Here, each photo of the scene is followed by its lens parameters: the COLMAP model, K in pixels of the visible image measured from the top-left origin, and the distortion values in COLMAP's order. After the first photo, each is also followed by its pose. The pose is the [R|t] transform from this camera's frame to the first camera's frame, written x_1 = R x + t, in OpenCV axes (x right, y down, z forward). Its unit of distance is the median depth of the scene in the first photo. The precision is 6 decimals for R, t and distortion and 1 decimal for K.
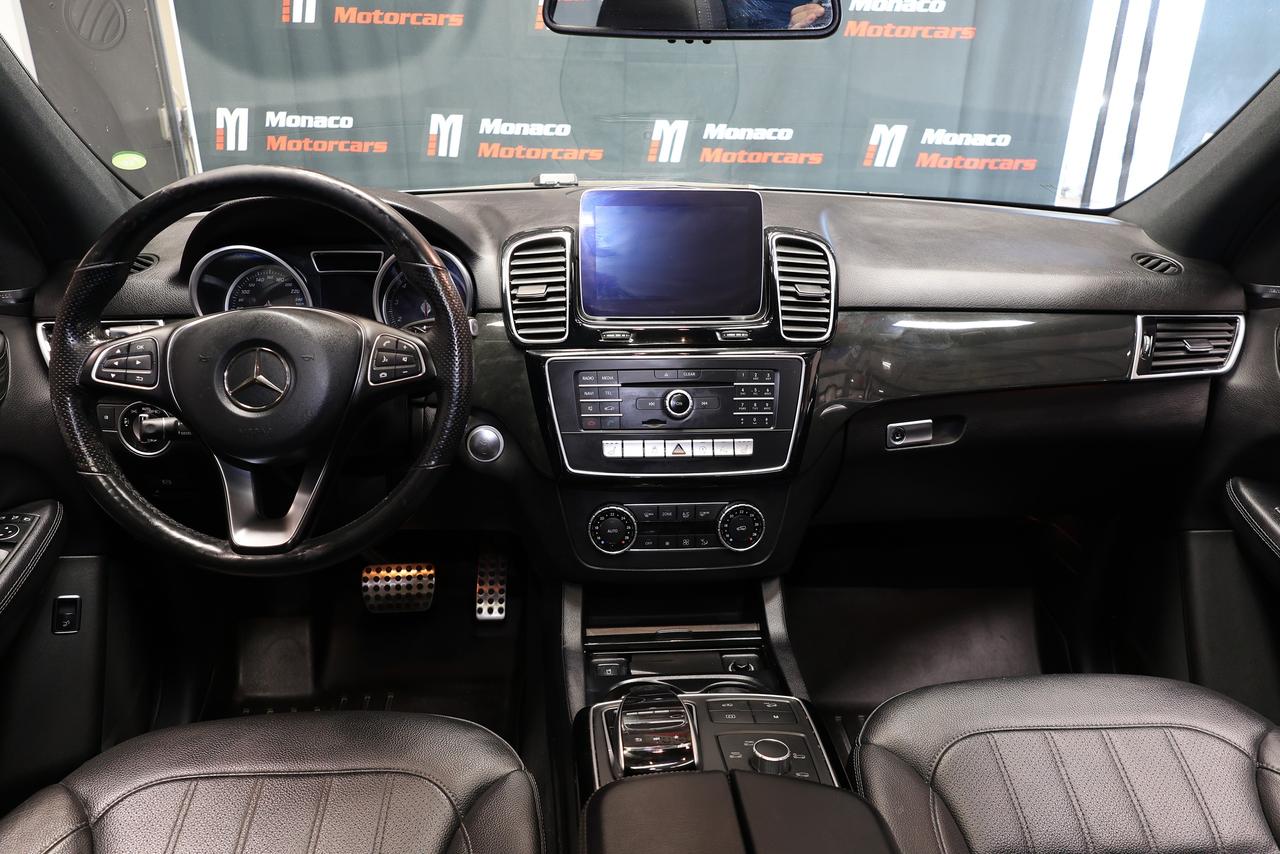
lens RADIAL K [[928.9, 0, 656.2], [0, 928.9, 420.9], [0, 0, 1]] dist [0.004016, 0.007790]
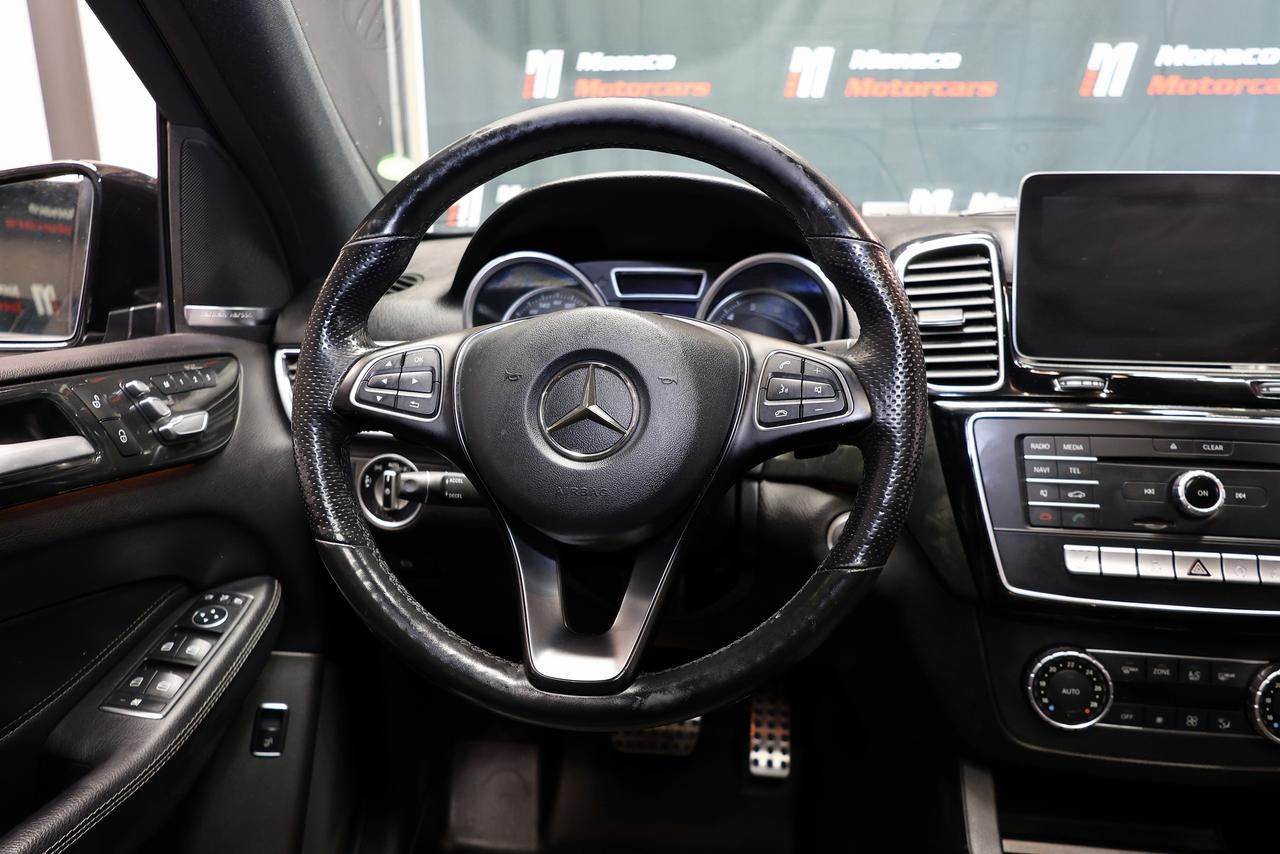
lens RADIAL K [[893.8, 0, 636.2], [0, 893.8, 422.7], [0, 0, 1]] dist [0.006579, 0.006316]
pose [[0.982131, 0.039582, -0.183991, -0.229241], [-0.061039, 0.991780, -0.112456, 0.024072], [0.178027, 0.121677, 0.976474, 0.329766]]
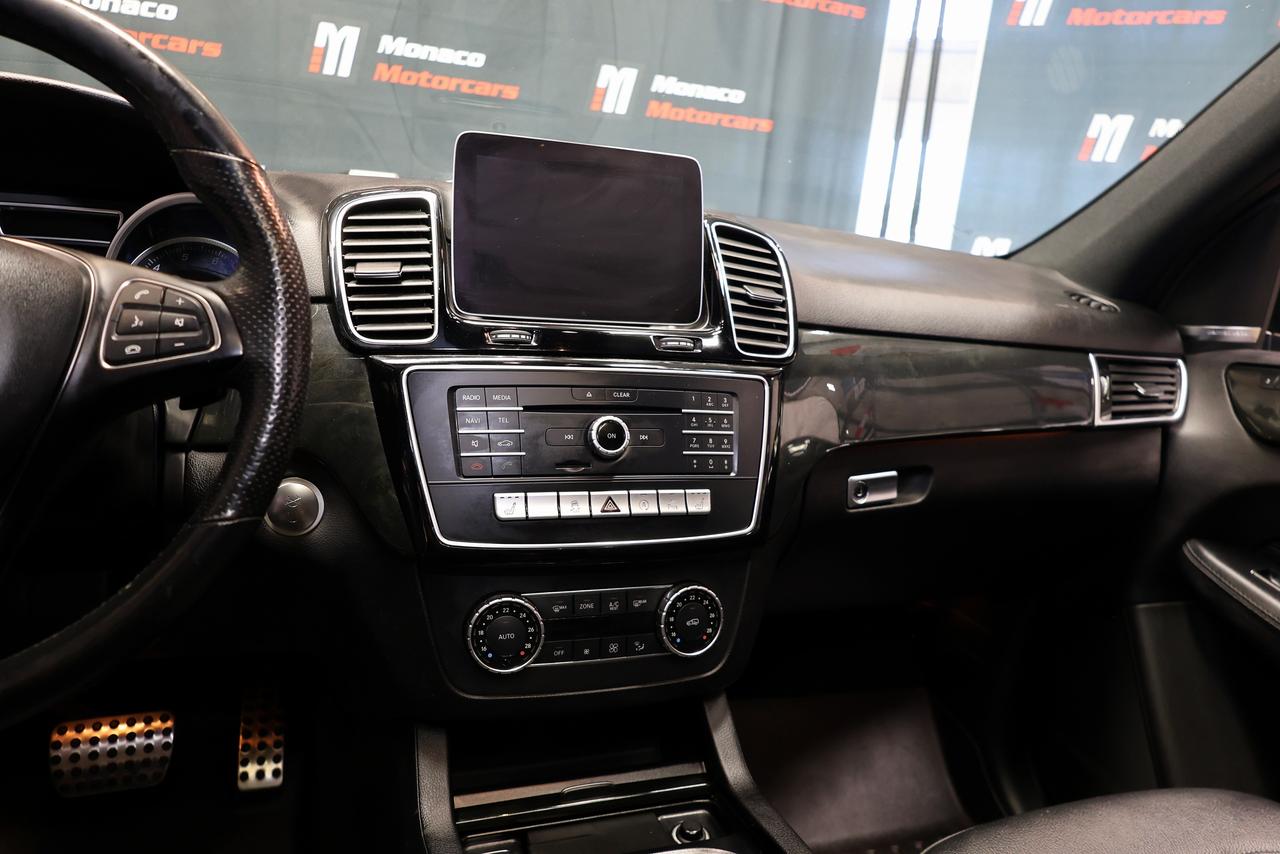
lens RADIAL K [[893.8, 0, 636.2], [0, 893.8, 422.7], [0, 0, 1]] dist [0.006579, 0.006316]
pose [[0.964140, 0.009462, 0.265225, -0.124725], [0.025922, 0.991228, -0.129593, 0.054032], [-0.264125, 0.131821, 0.955438, 0.361790]]
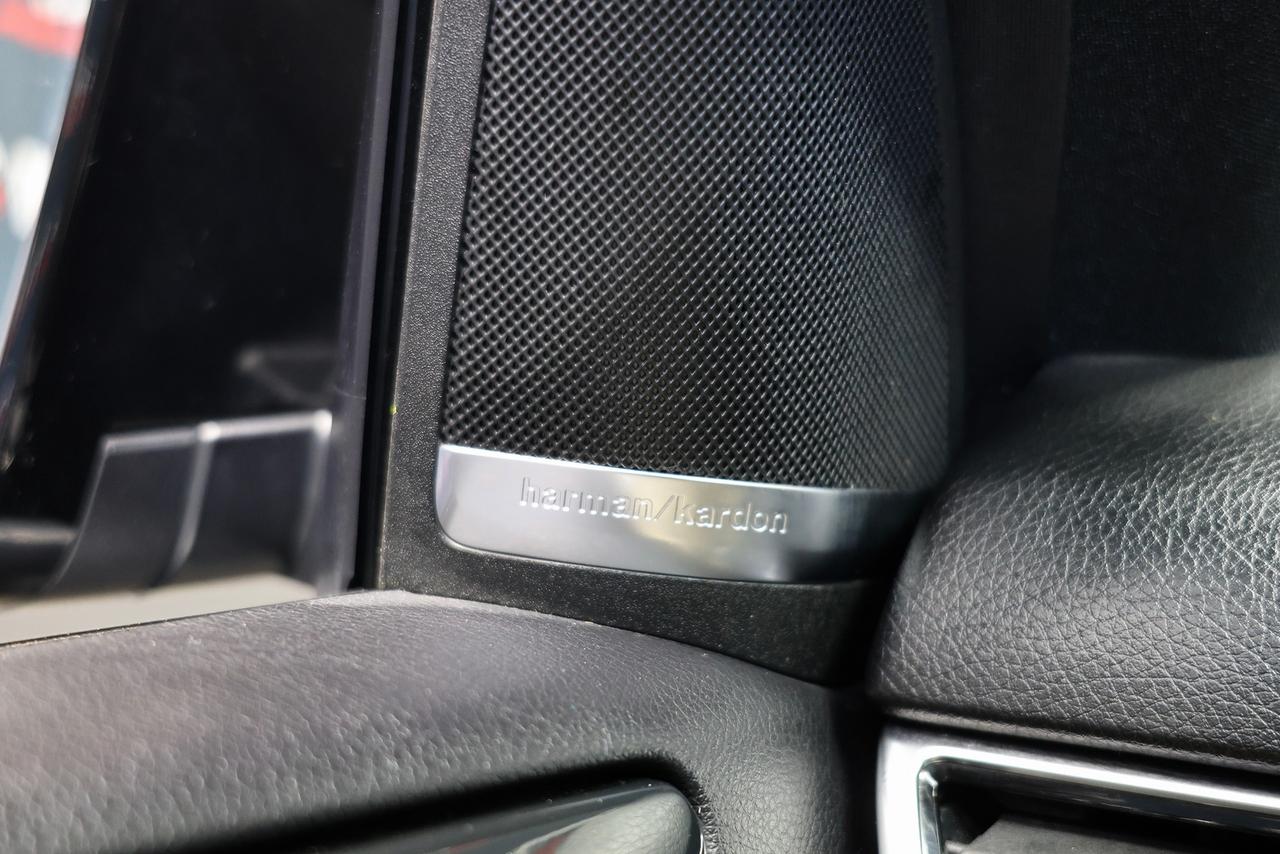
lens RADIAL K [[1982.0, 0, 640.0], [0, 1982.0, 427.0], [0, 0, 1]] dist [0.001882, -0.015624]
pose [[0.856761, 0.085324, -0.508606, -0.576028], [-0.220900, 0.951882, -0.212423, -0.082743], [0.466009, 0.294347, 0.834384, 0.760618]]
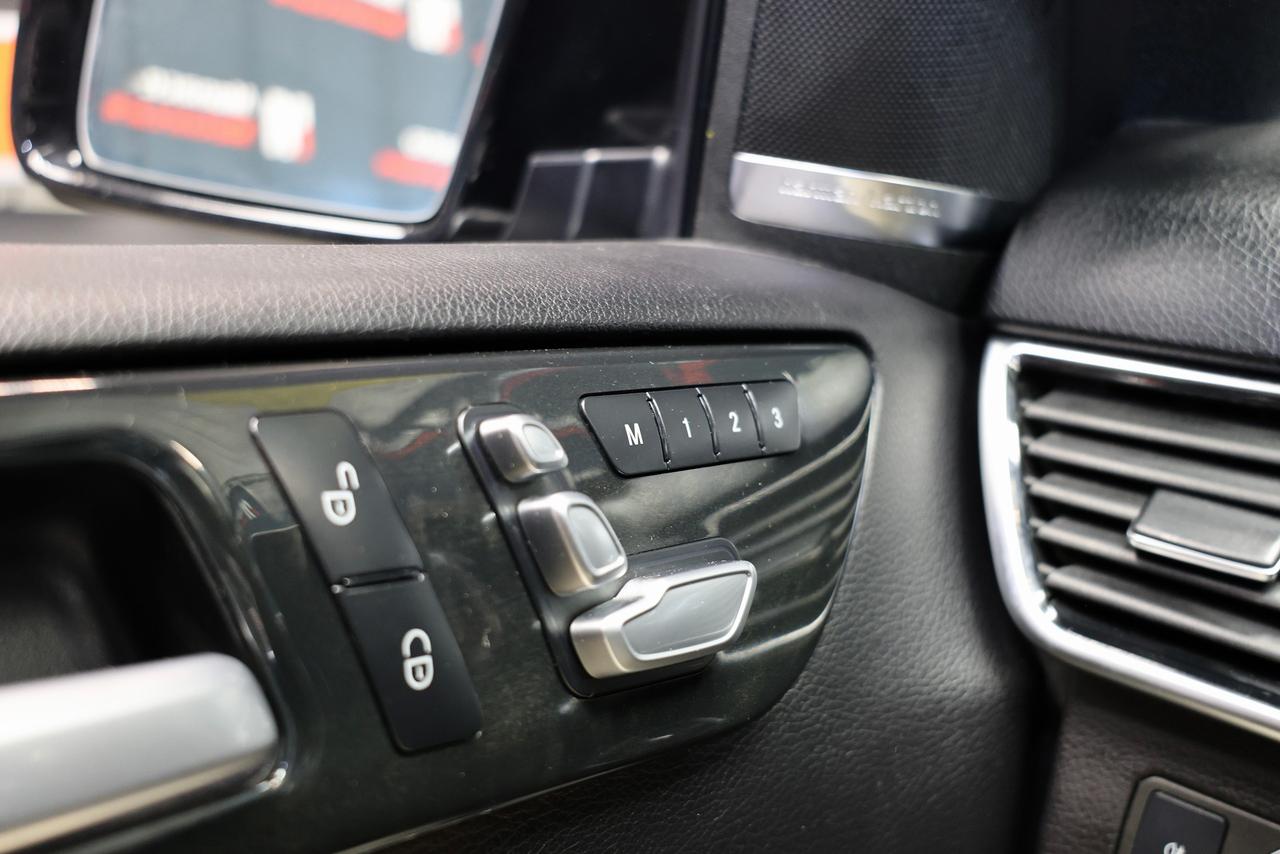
lens RADIAL K [[1474.4, 0, 640.0], [0, 1474.4, 427.0], [0, 0, 1]] dist [-0.010643, 0.252302]
pose [[0.764927, 0.206112, -0.610249, -0.524910], [-0.287180, 0.957174, -0.036685, -0.048384], [0.576553, 0.203313, 0.791360, 0.694251]]
